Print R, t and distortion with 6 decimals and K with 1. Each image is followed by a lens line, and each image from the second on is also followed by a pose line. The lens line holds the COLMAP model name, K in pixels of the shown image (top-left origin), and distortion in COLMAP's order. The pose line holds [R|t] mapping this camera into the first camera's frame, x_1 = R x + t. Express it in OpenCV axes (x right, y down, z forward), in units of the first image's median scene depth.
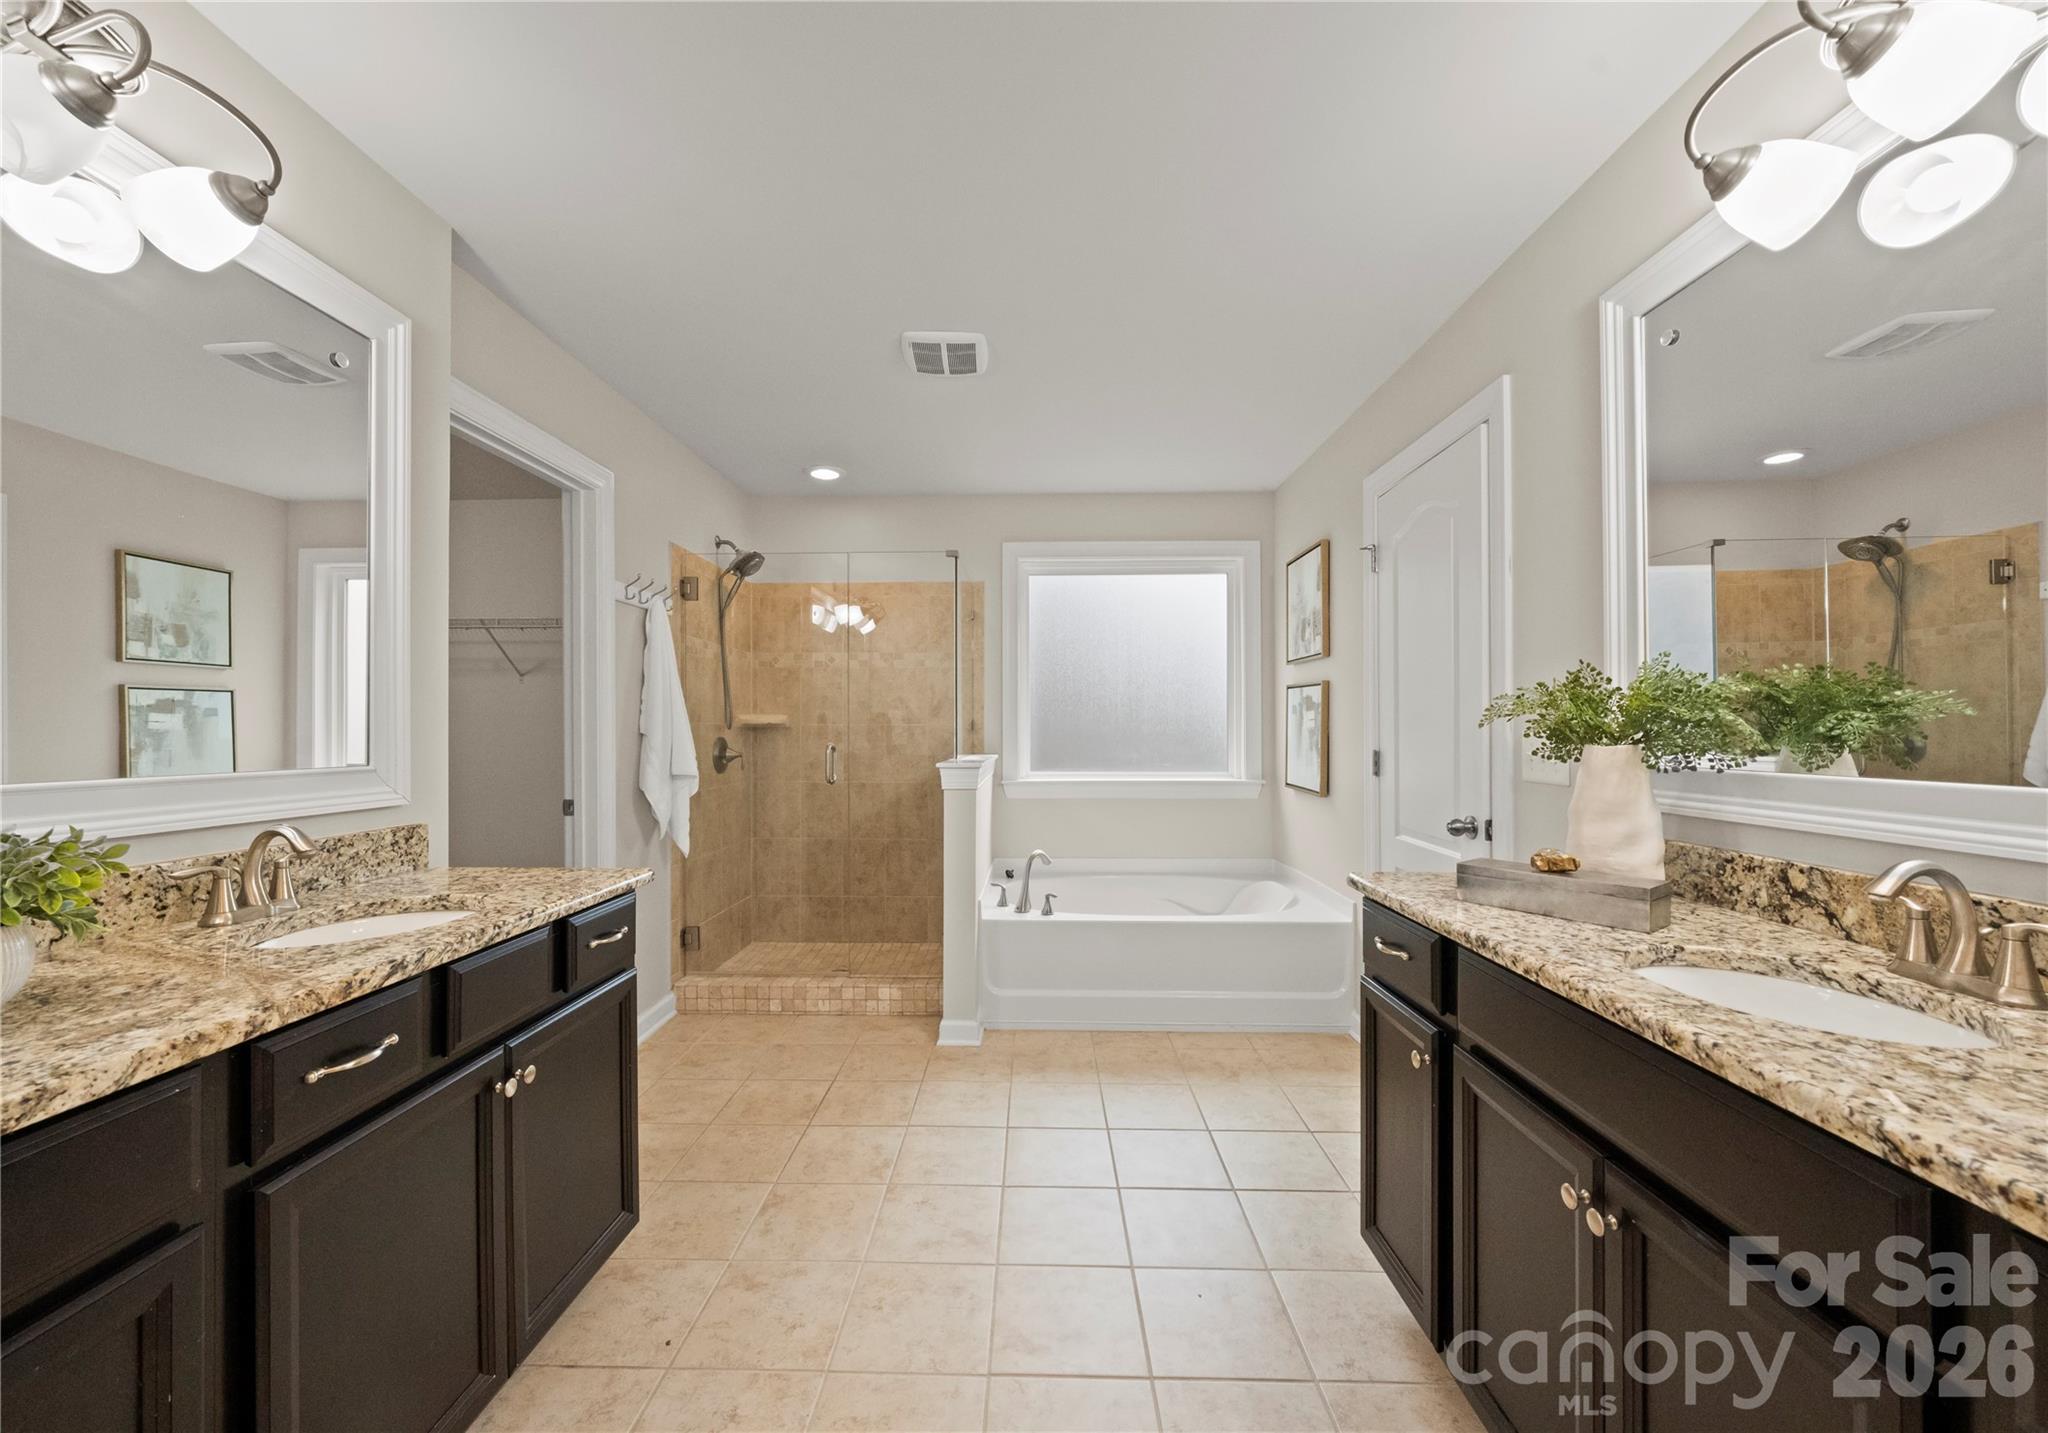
lens RADIAL K [[749.6, 0, 1002.8], [0, 749.6, 698.6], [0, 0, 1]] dist [-0.001051, -0.000134]
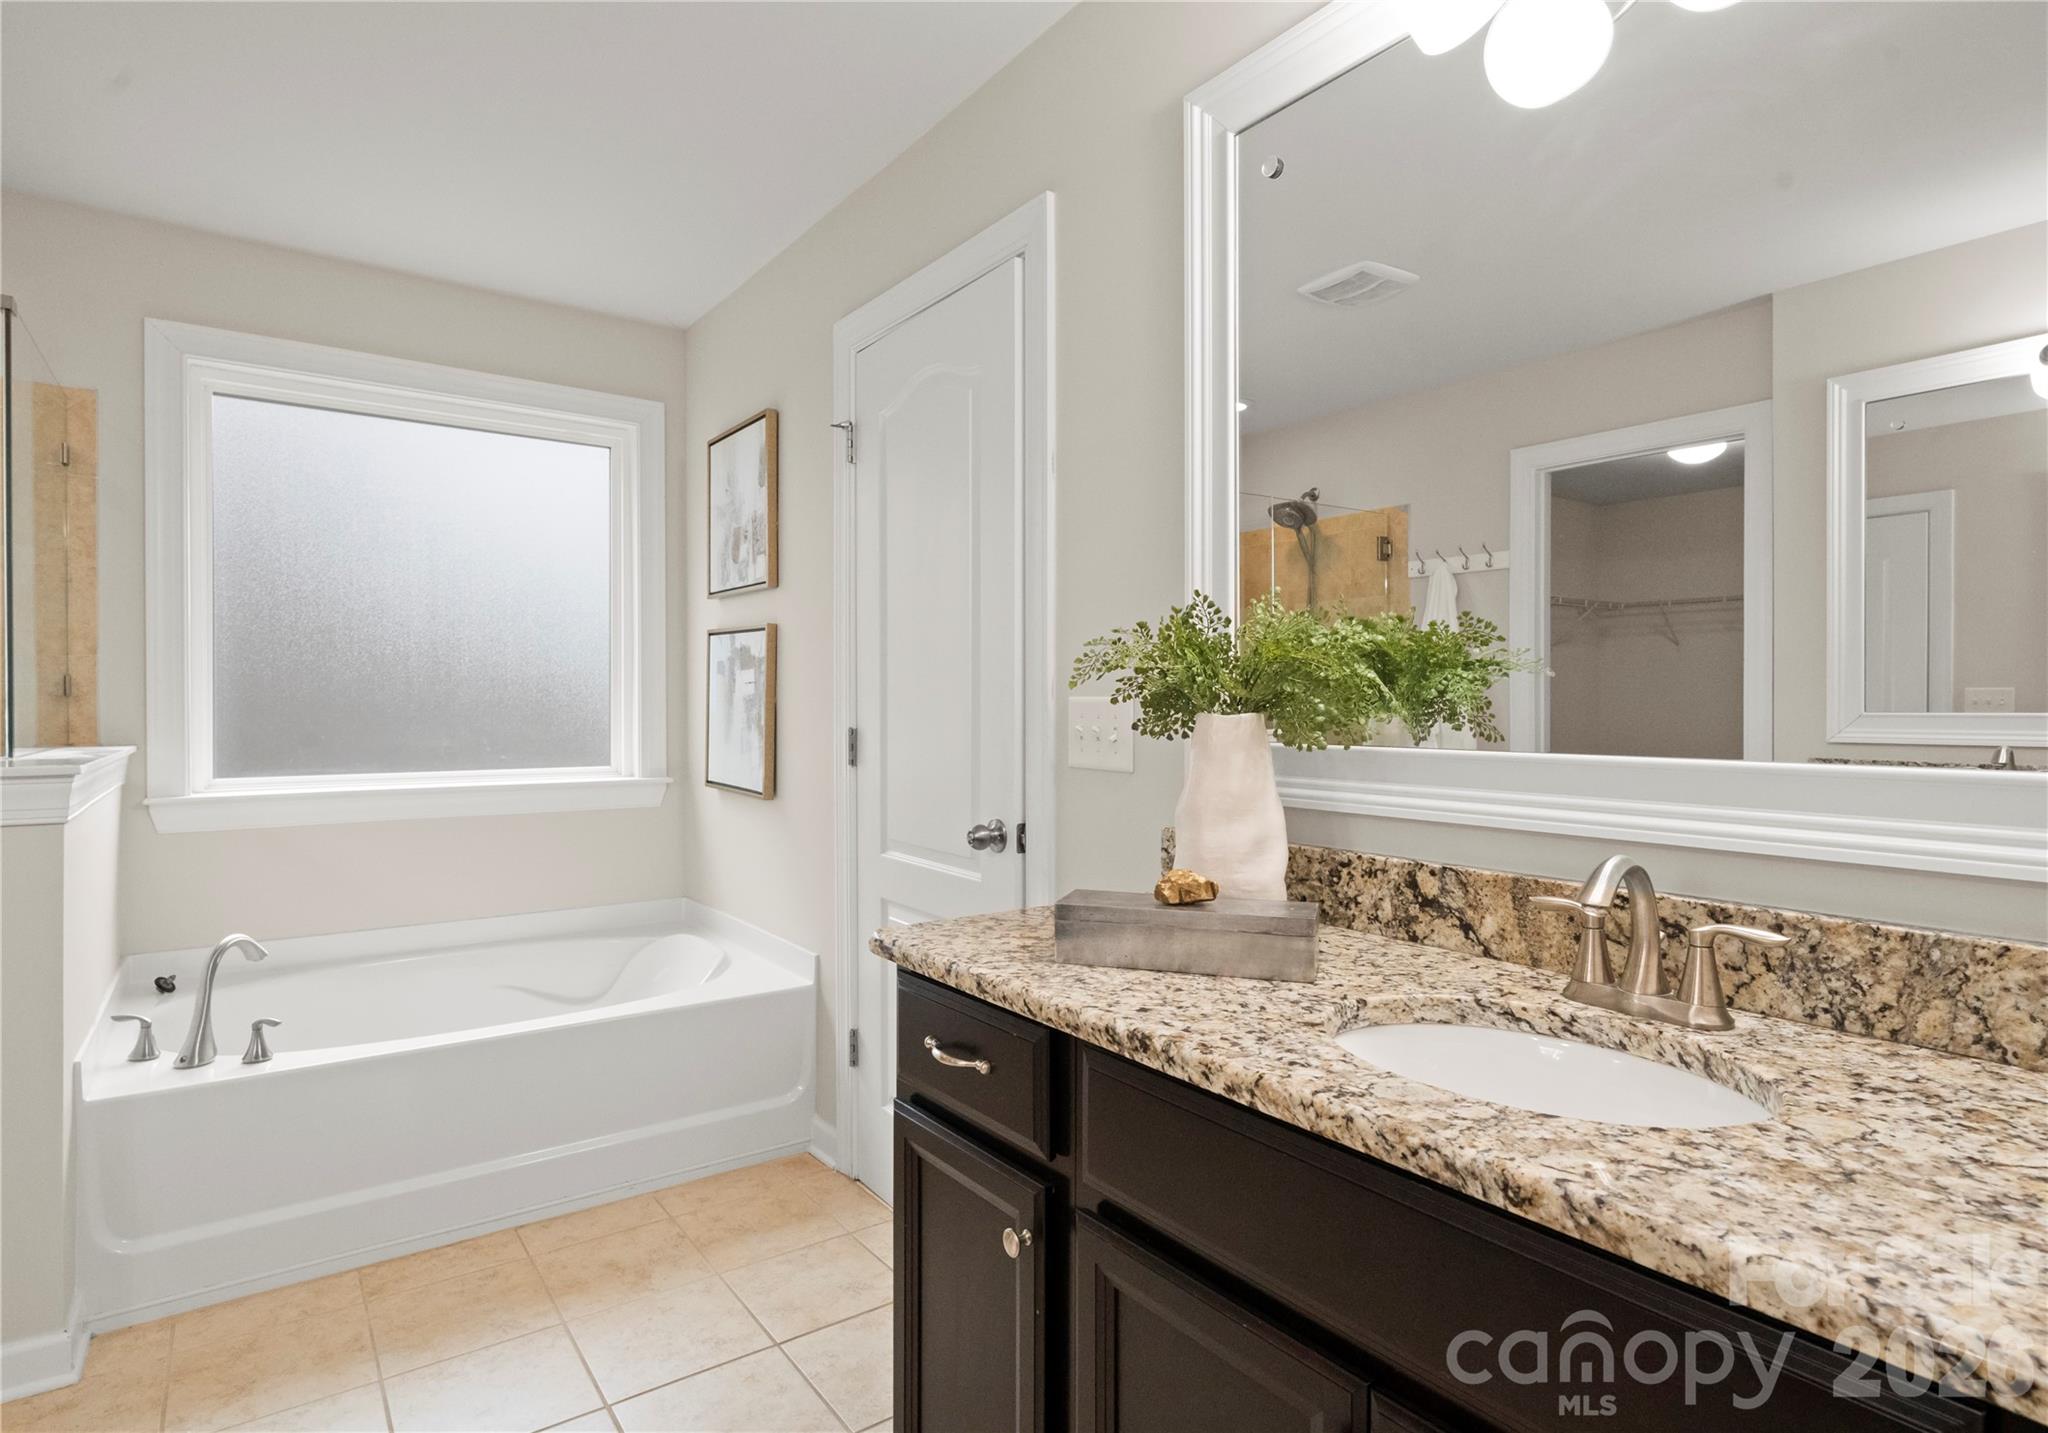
lens RADIAL K [[1095.1, 0, 1024.2], [0, 1095.1, 718.2], [0, 0, 1]] dist [0.005566, -0.001744]
pose [[0.784923, -0.005254, 0.619571, 0.025082], [-0.029608, 0.998504, 0.045978, 0.027763], [-0.618886, -0.054433, 0.783593, 0.352779]]
